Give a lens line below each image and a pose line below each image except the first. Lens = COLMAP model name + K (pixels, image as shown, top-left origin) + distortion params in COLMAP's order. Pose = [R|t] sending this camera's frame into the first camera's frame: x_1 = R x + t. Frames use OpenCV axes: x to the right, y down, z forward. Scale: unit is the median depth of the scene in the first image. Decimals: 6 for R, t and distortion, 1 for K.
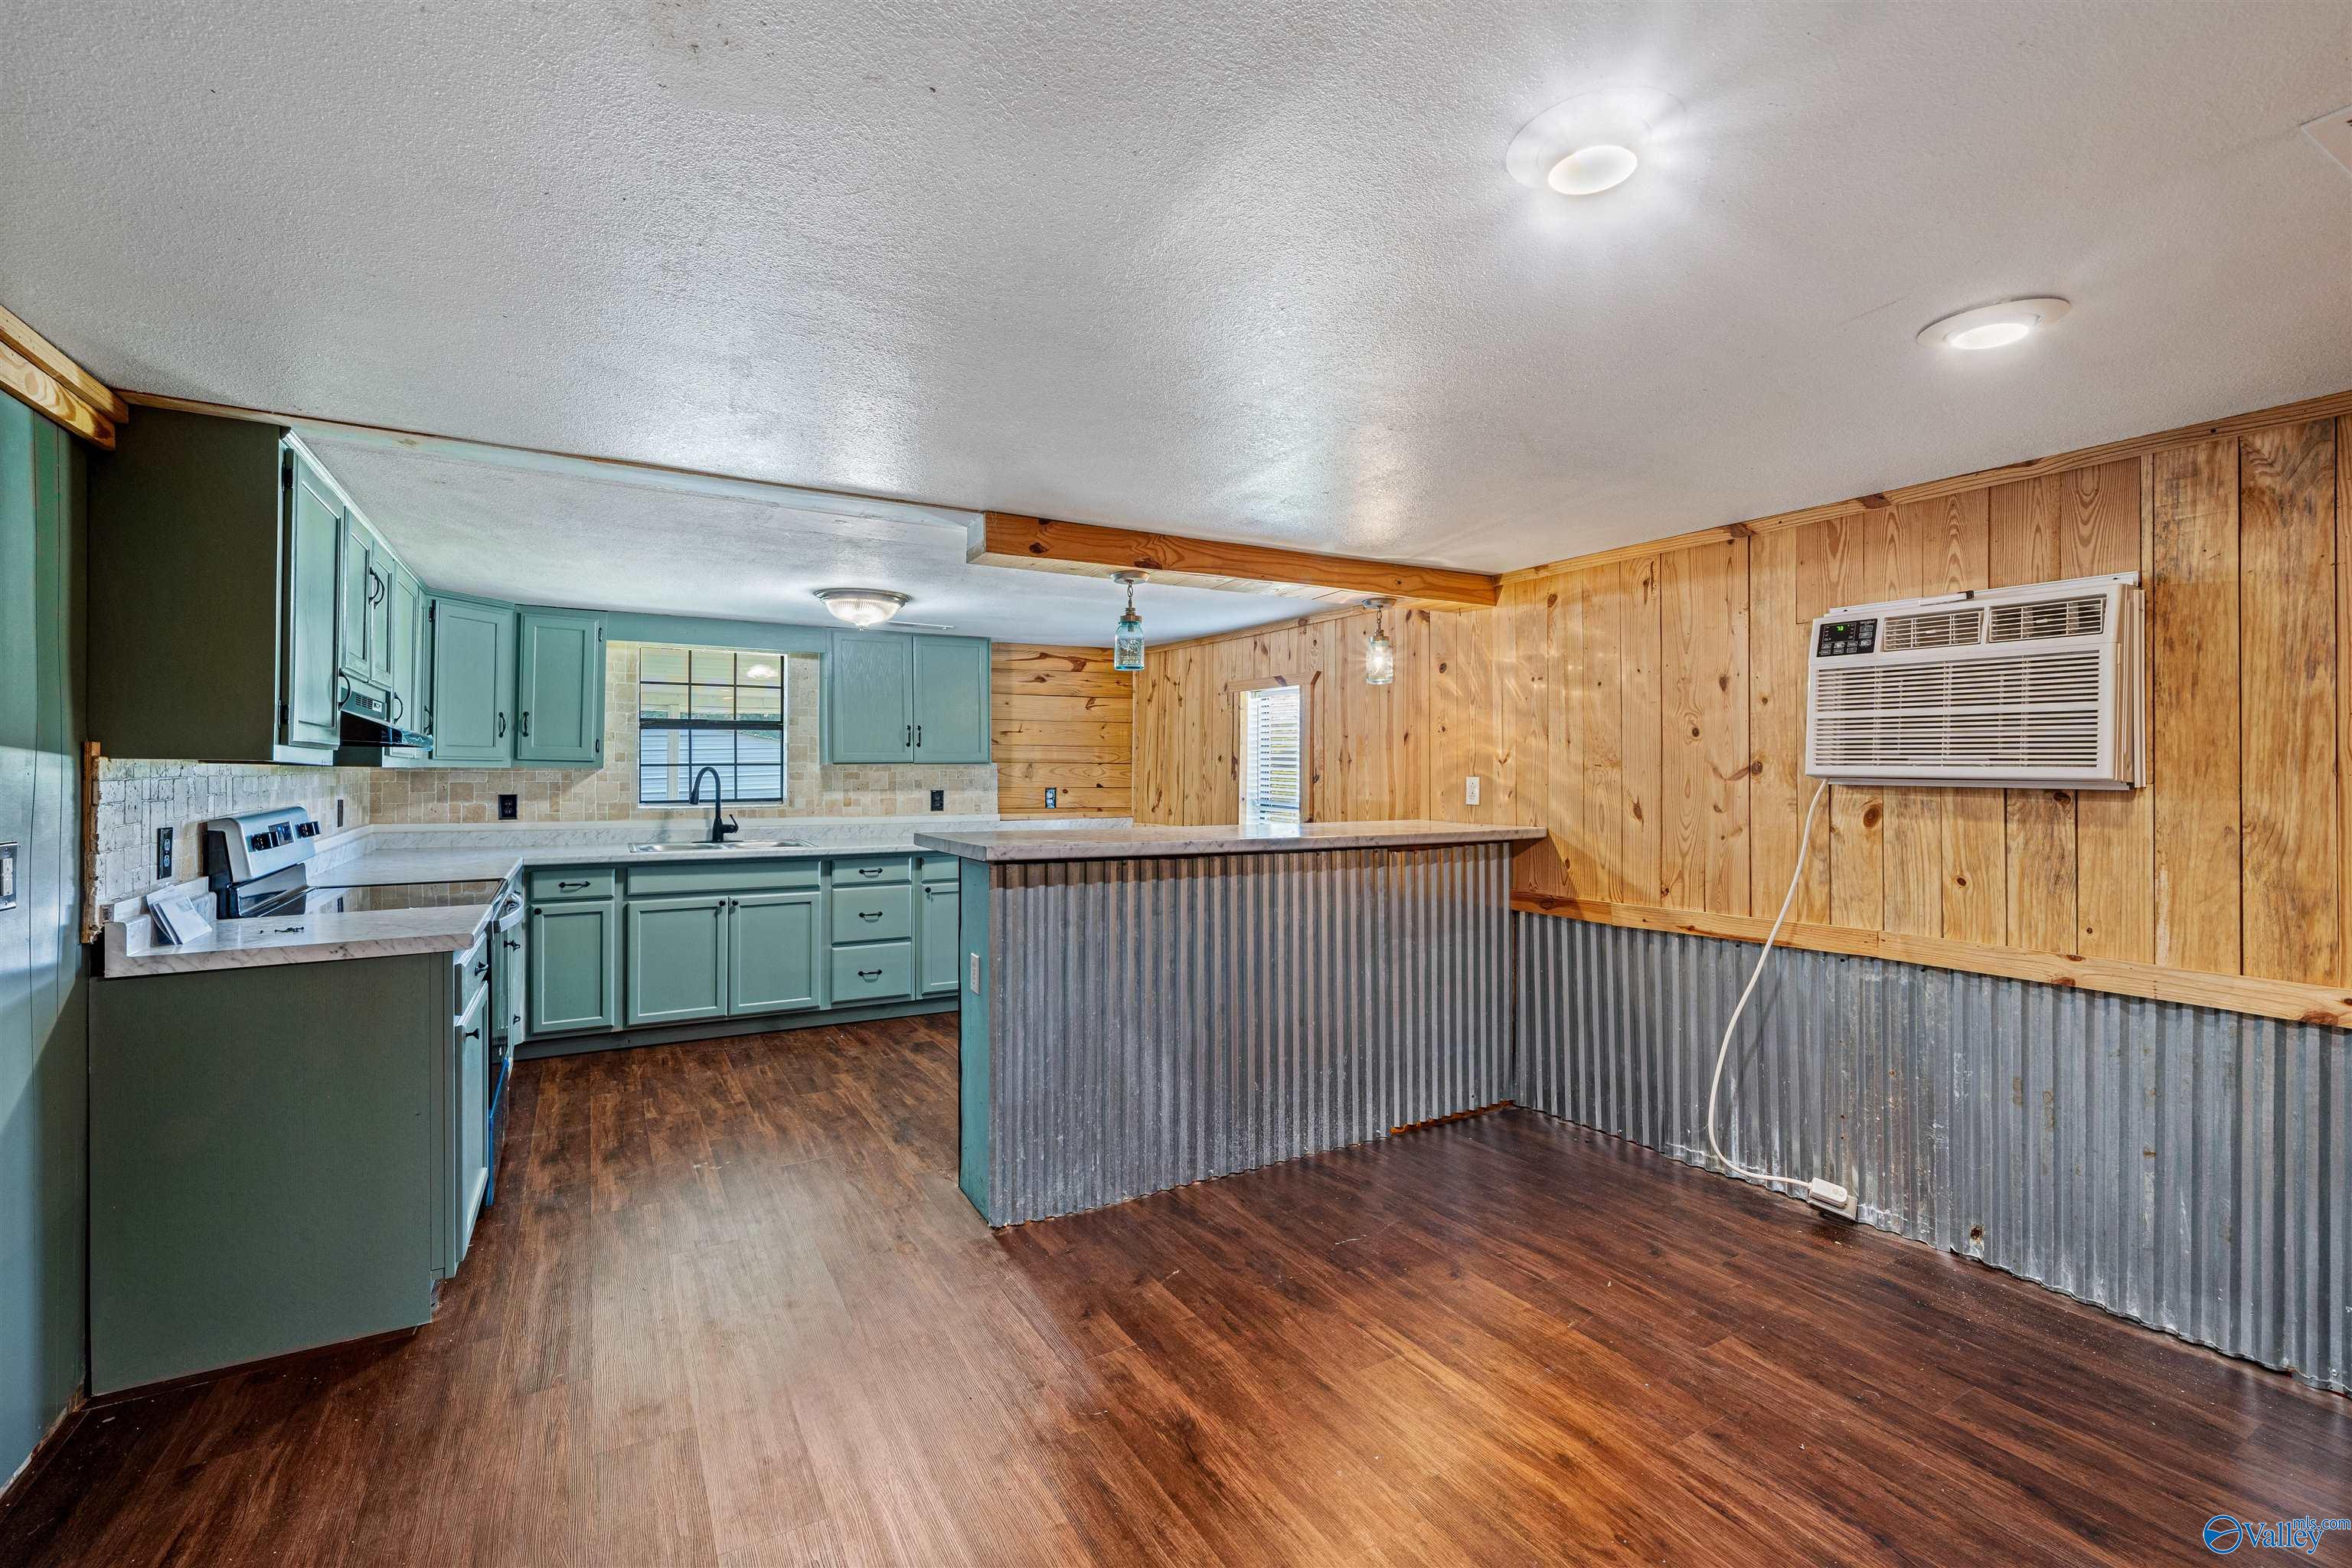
lens RADIAL K [[1001.4, 0, 1172.8], [0, 1001.4, 766.9], [0, 0, 1]] dist [-0.006573, 0.002809]
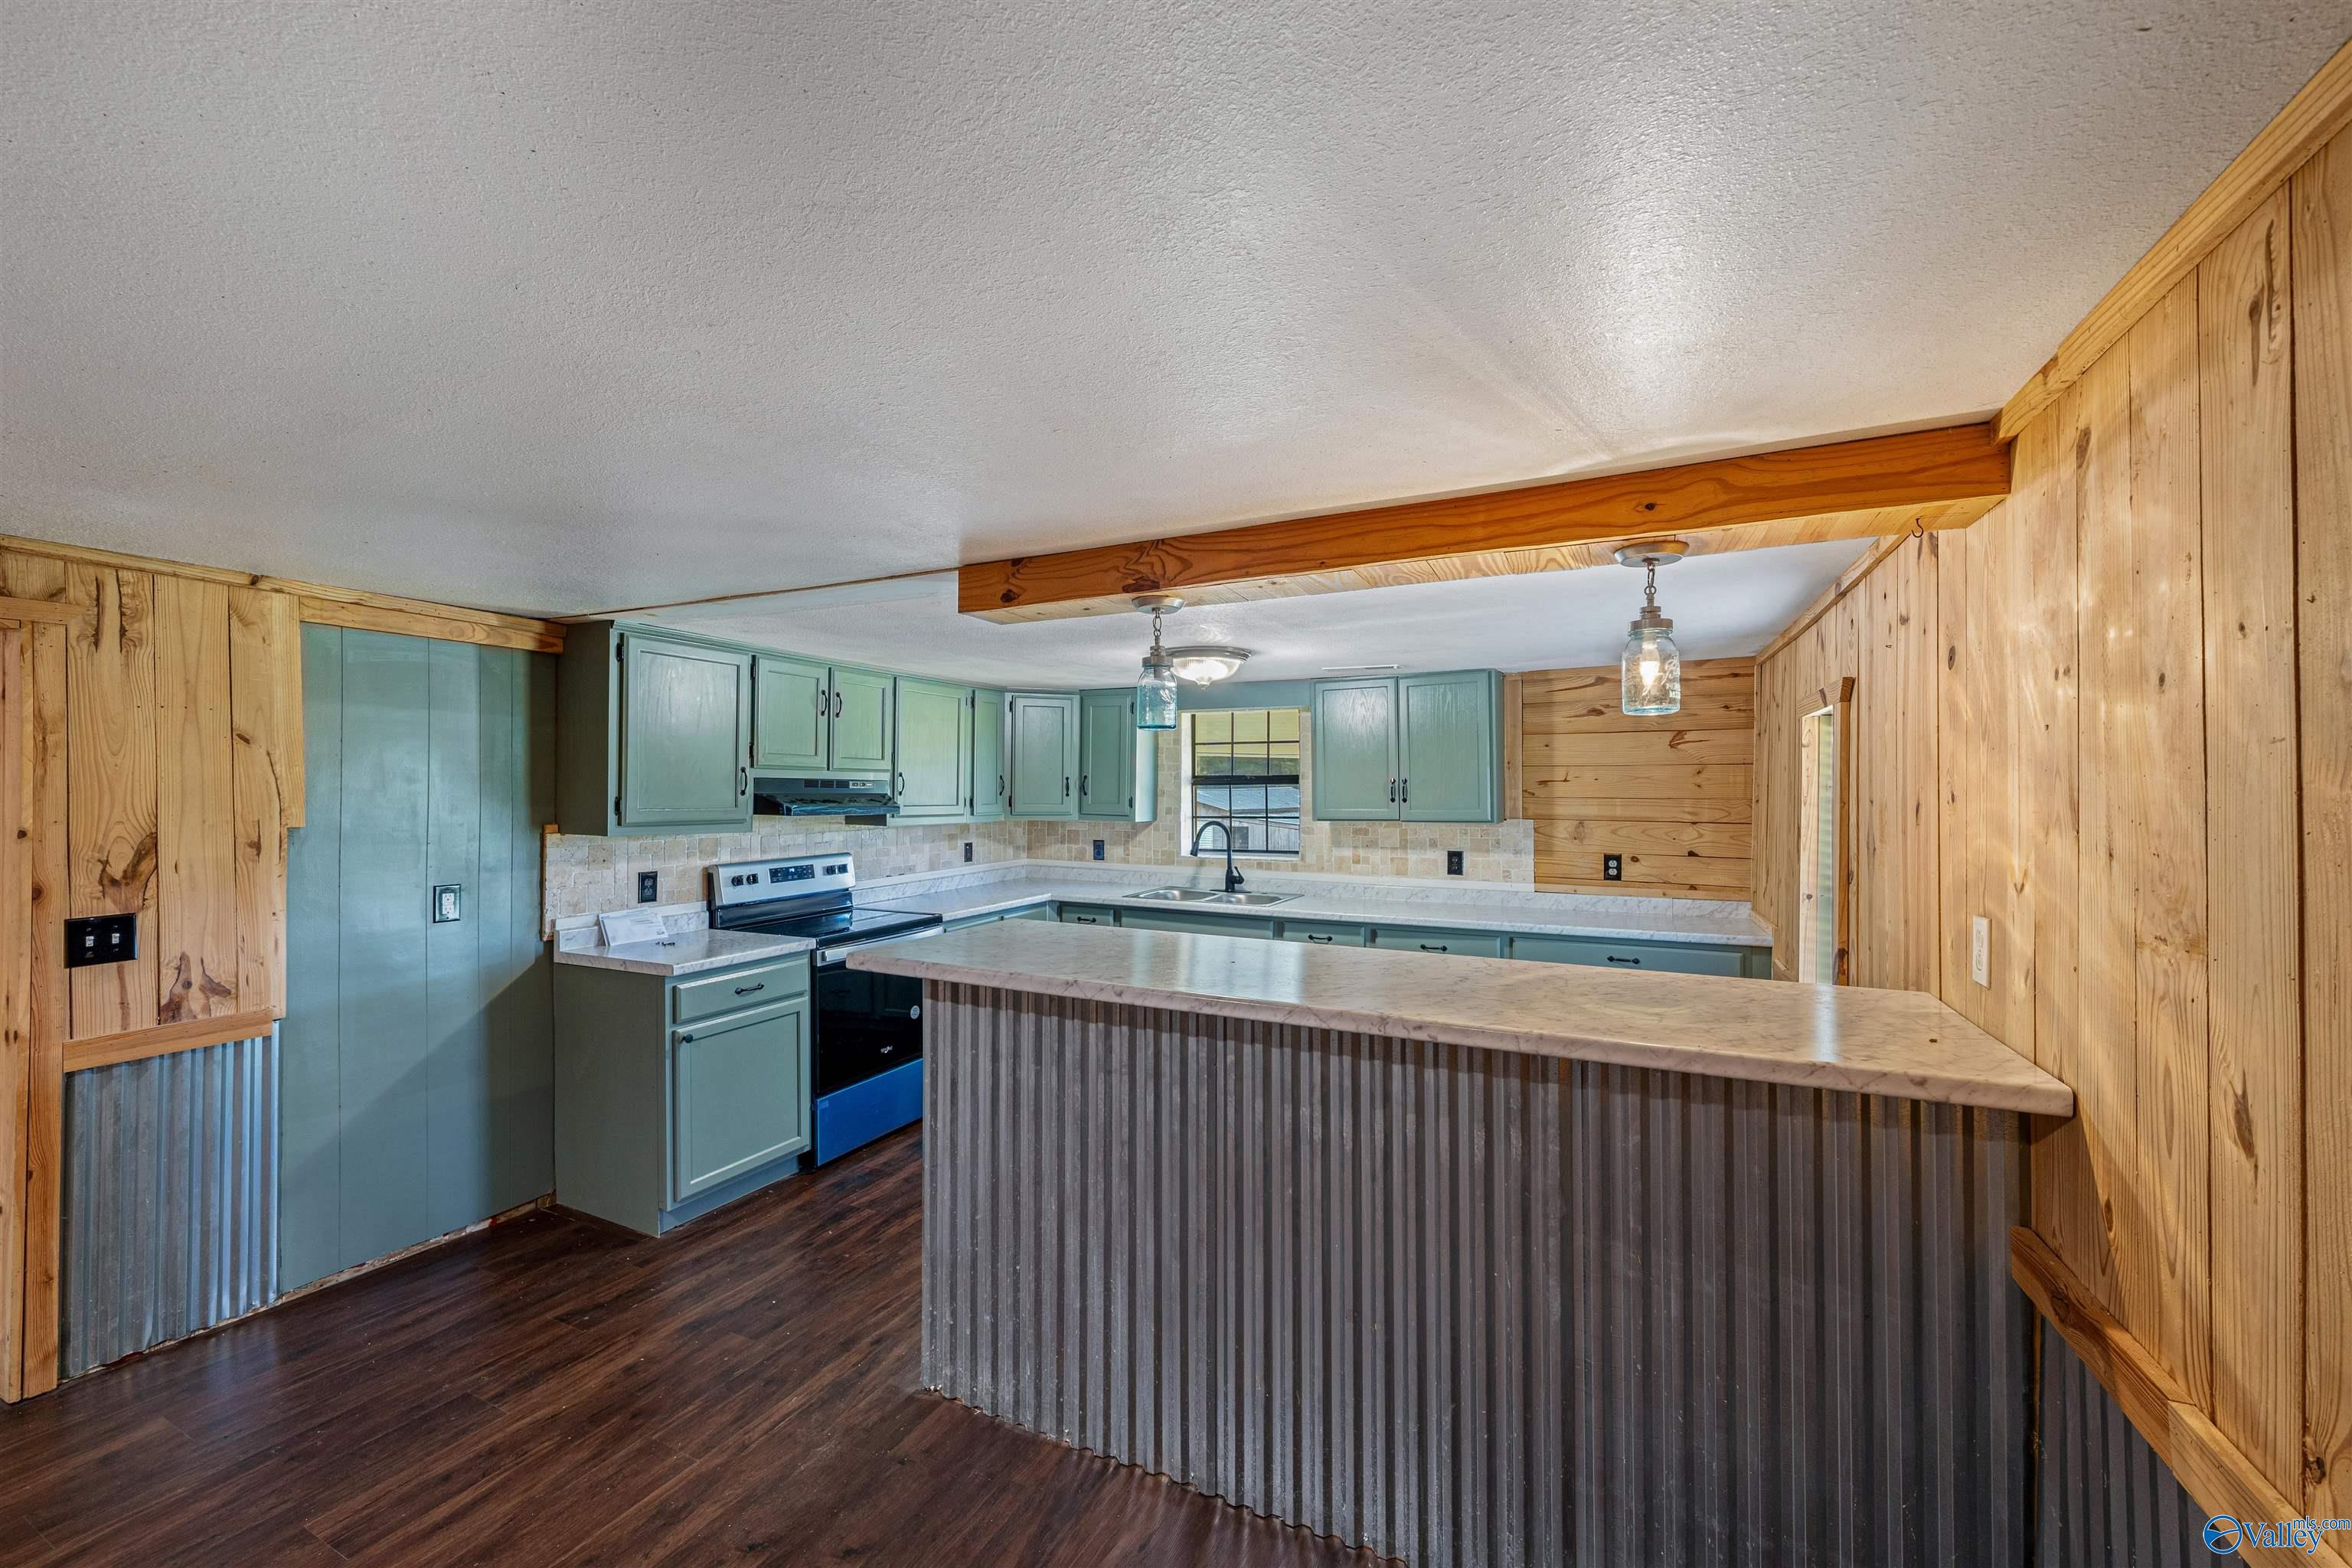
lens RADIAL K [[939.7, 0, 1170.1], [0, 939.7, 791.8], [0, 0, 1]] dist [-0.000104, -0.001159]
pose [[0.551689, 0.001983, -0.834047, 0.453992], [0.000550, 0.999996, 0.002741, -0.044859], [0.834050, -0.001971, 0.551686, 0.524812]]
